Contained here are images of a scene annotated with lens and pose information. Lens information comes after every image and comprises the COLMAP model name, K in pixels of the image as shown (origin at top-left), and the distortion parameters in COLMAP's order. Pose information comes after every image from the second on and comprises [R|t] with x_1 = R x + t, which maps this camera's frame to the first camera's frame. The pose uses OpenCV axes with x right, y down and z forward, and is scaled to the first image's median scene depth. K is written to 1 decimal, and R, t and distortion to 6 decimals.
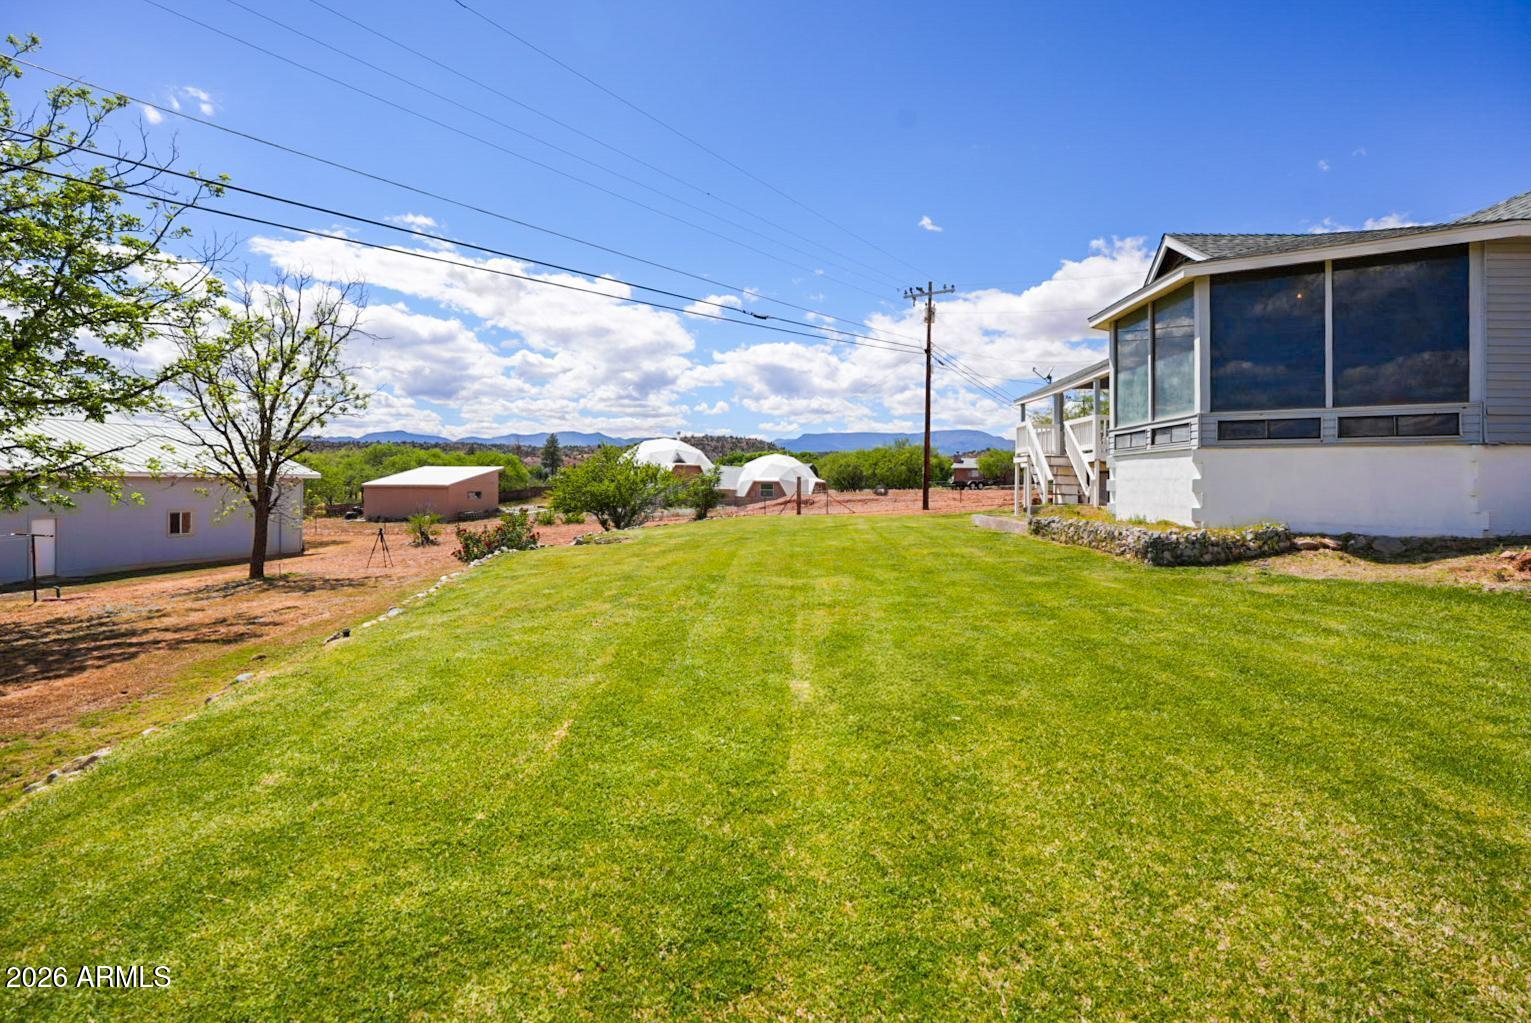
lens RADIAL K [[723.3, 0, 761.1], [0, 723.3, 495.6], [0, 0, 1]] dist [-0.058366, 0.025966]
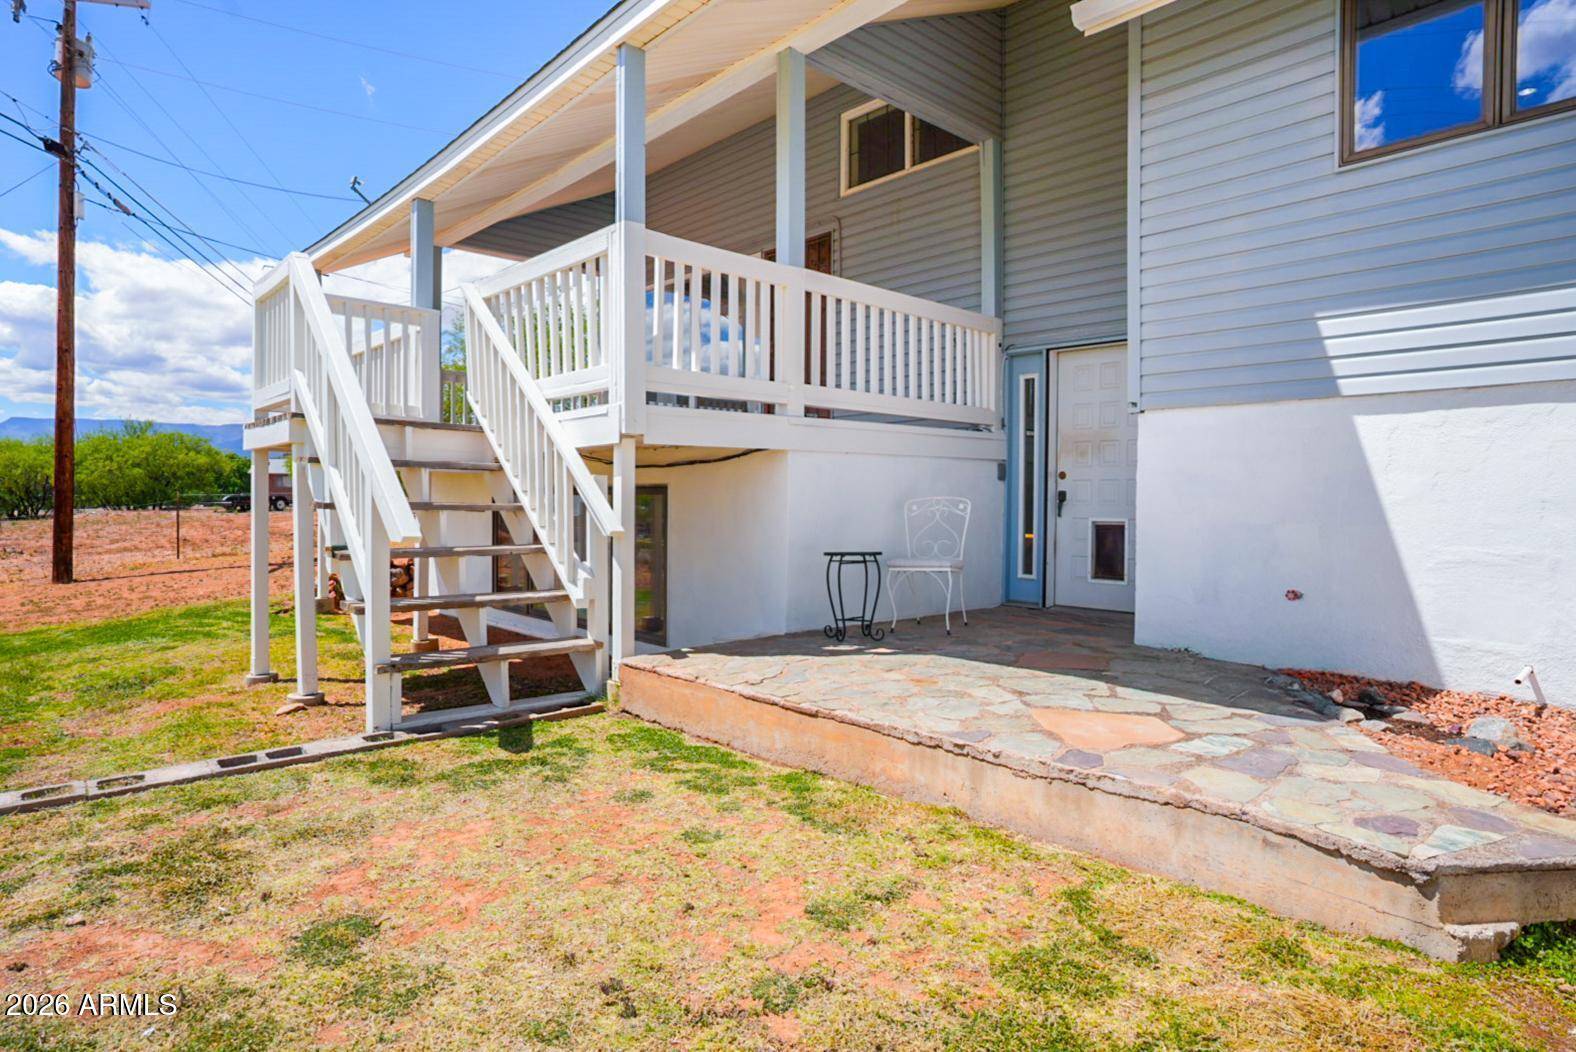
lens RADIAL K [[869.3, 0, 775.8], [0, 869.3, 498.5], [0, 0, 1]] dist [-0.017099, -0.000506]
pose [[0.700645, -0.001157, 0.713509, 0.283614], [0.009090, 0.999932, -0.007305, -0.026752], [-0.713452, 0.011604, 0.700608, 0.706157]]
